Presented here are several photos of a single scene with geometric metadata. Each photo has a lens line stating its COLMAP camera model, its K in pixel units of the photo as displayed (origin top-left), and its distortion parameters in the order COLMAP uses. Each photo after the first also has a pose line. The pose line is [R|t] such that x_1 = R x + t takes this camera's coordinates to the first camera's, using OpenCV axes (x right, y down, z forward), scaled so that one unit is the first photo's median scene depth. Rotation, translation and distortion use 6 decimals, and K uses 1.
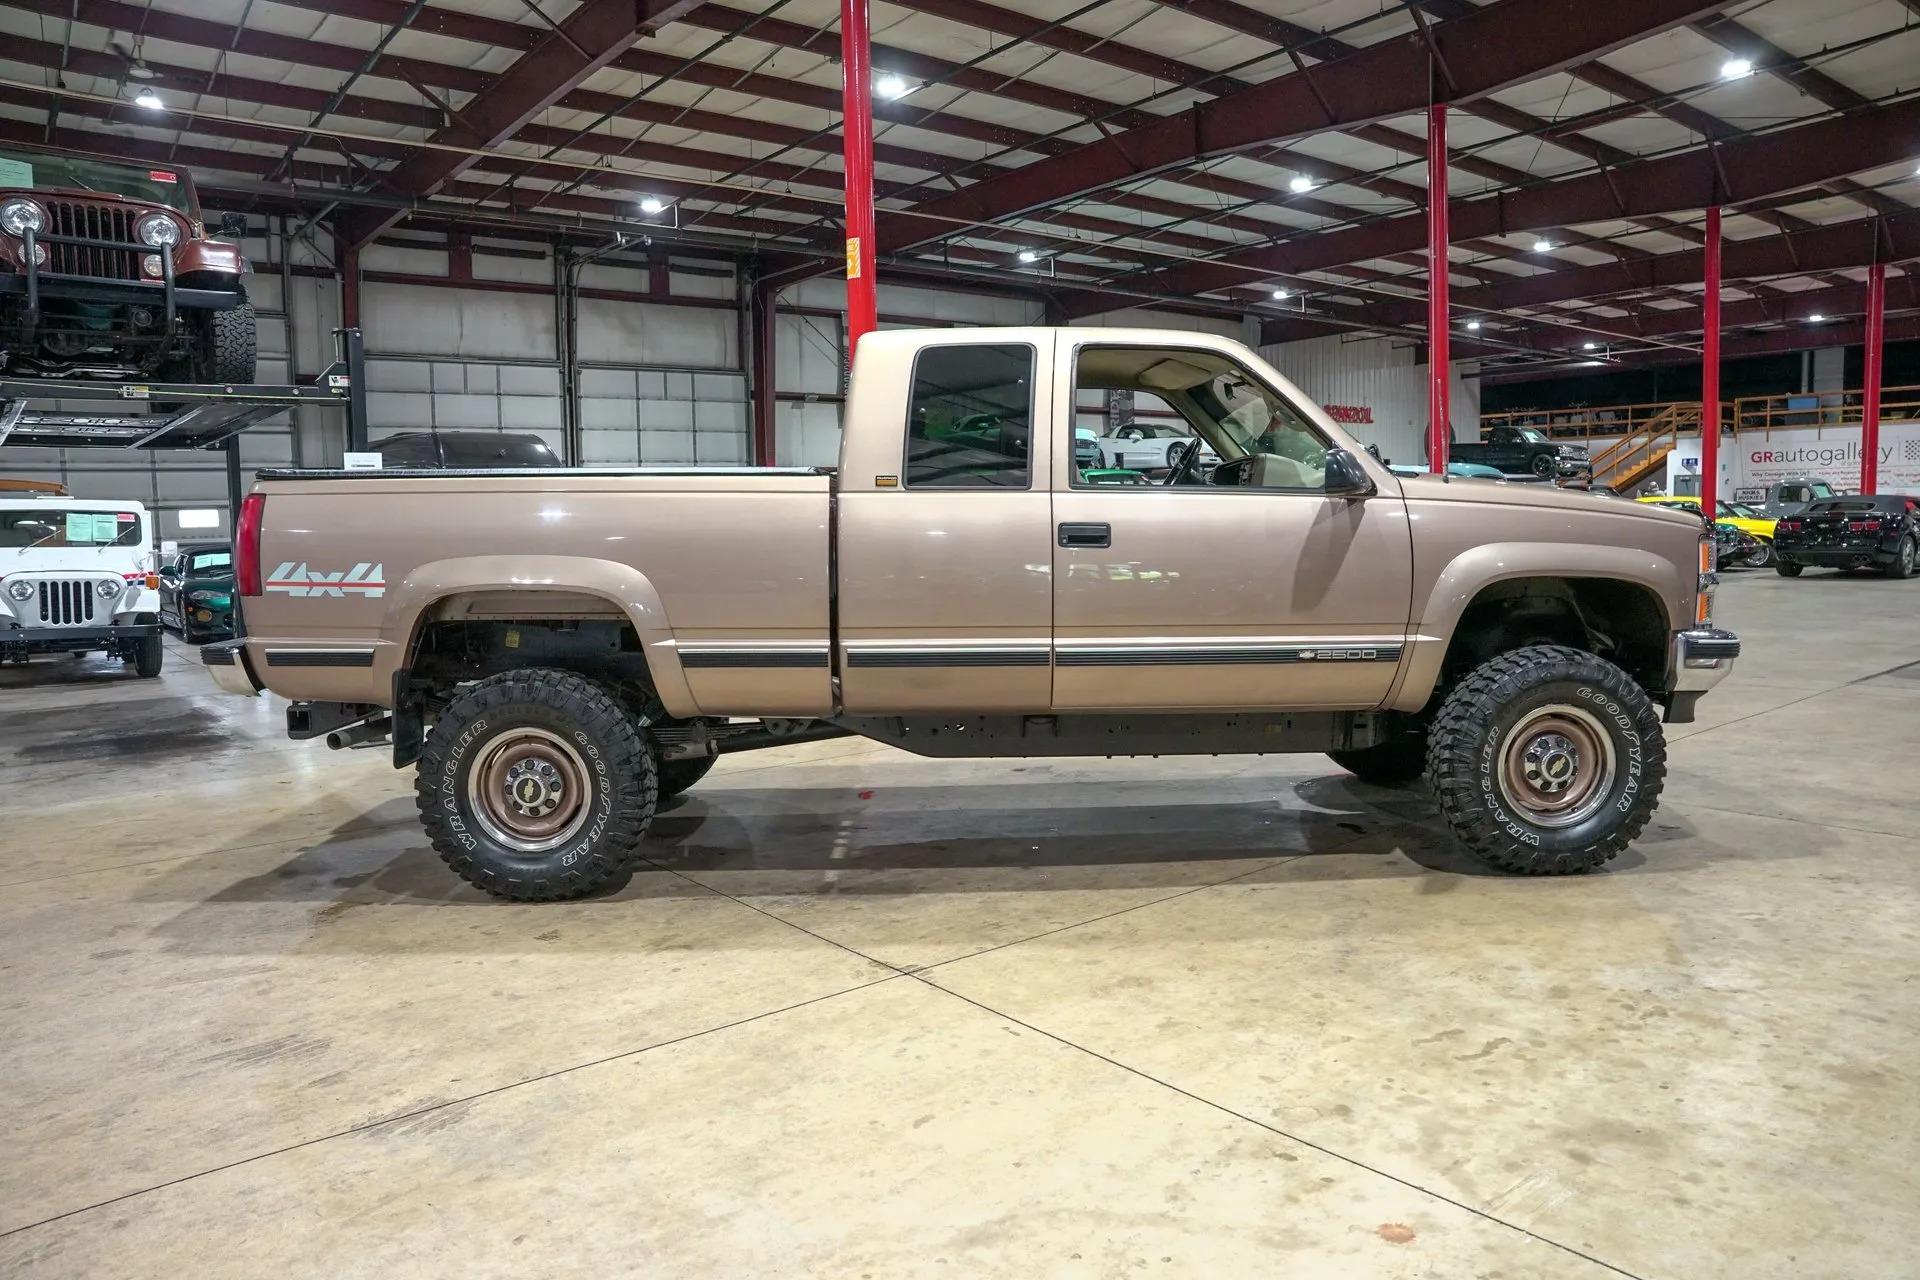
lens RADIAL K [[1317.7, 0, 963.1], [0, 1317.7, 637.0], [0, 0, 1]] dist [-0.146544, 0.118718]
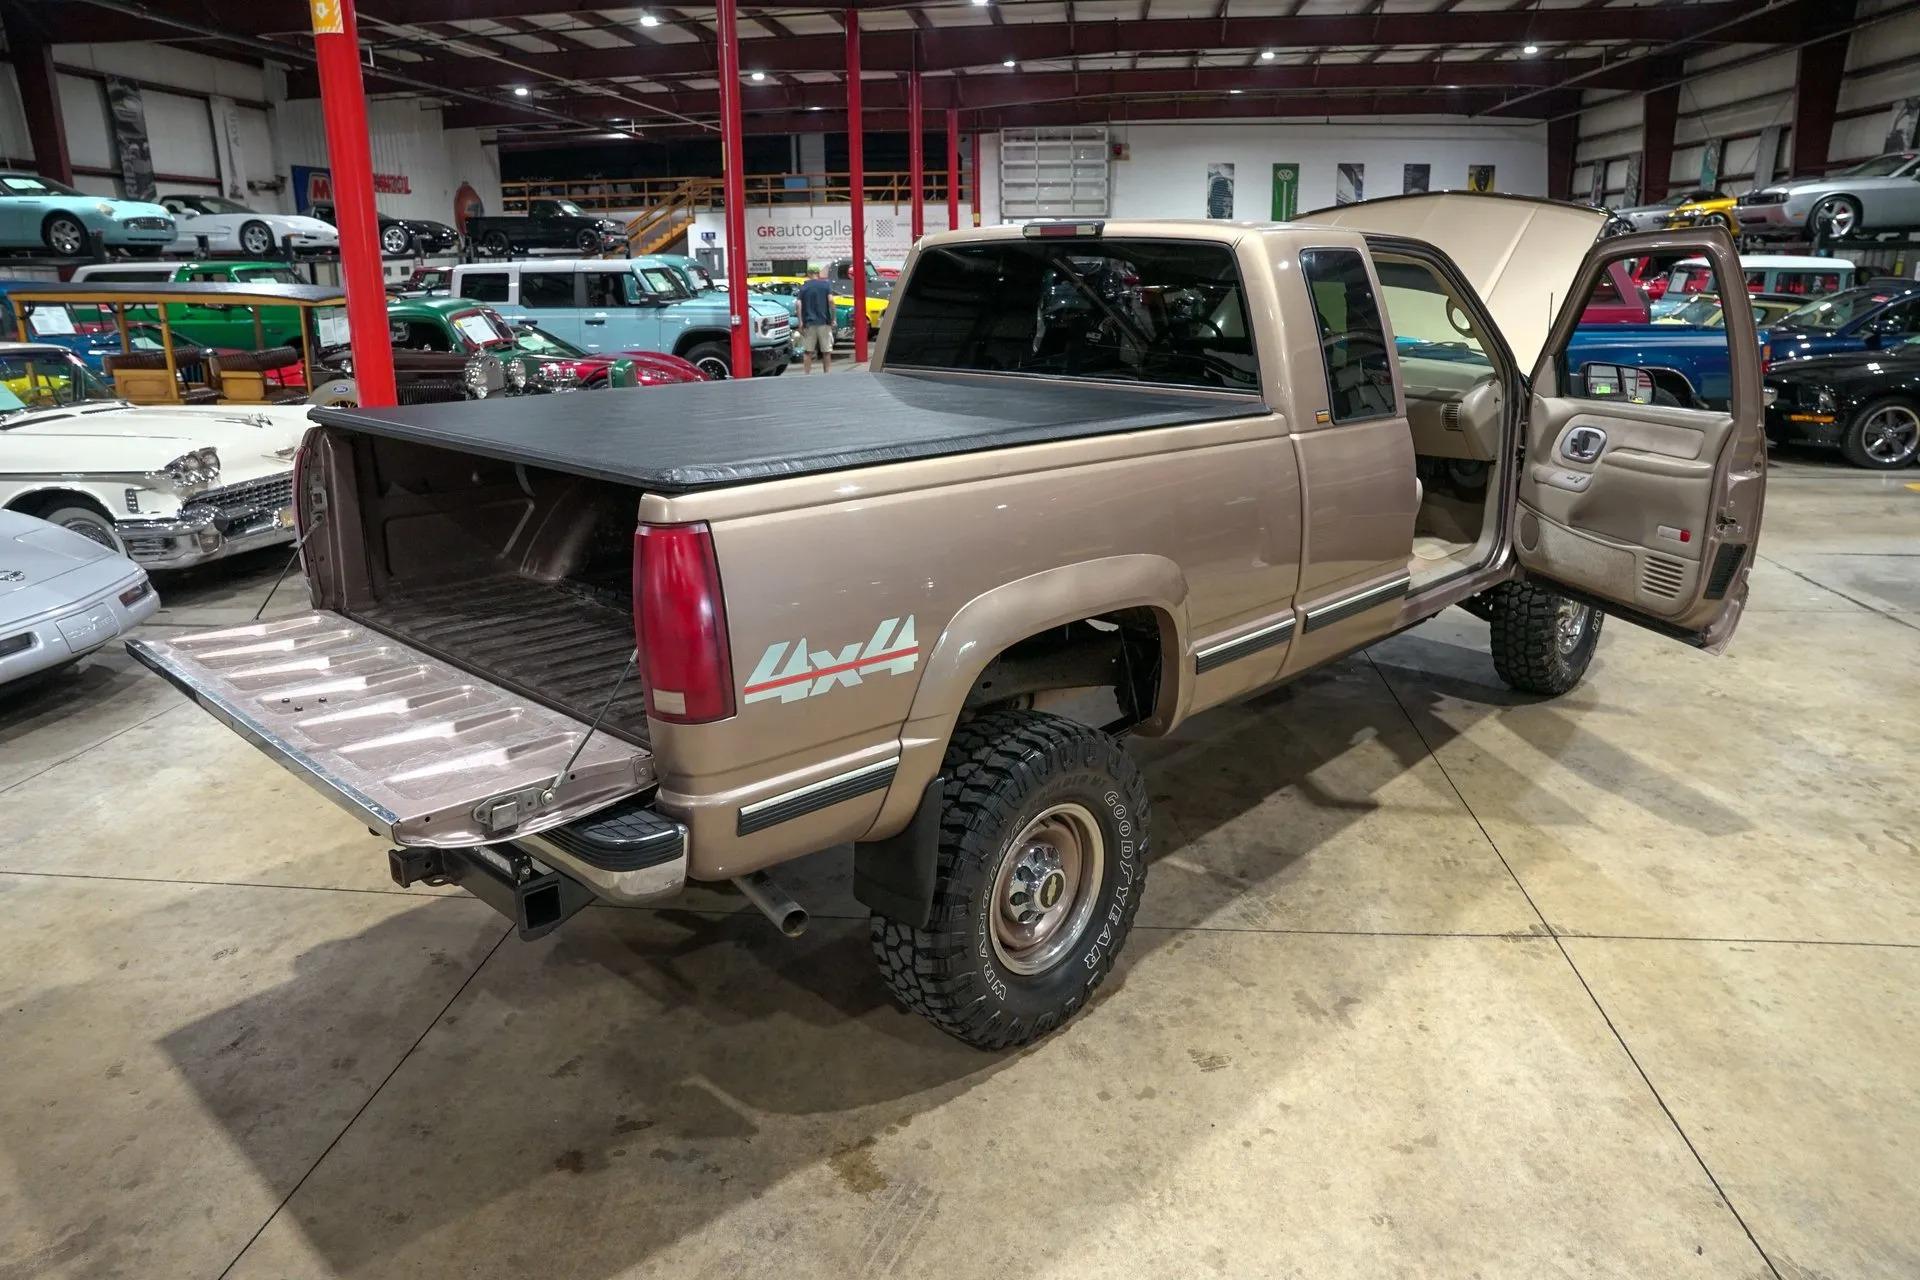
lens RADIAL K [[1319.8, 0, 961.3], [0, 1319.8, 636.9], [0, 0, 1]] dist [-0.143397, 0.116242]
pose [[0.700914, -0.188161, 0.687979, -0.180890], [0.062199, 0.977025, 0.203846, -0.035778], [-0.710528, -0.100088, 0.696514, 0.119125]]
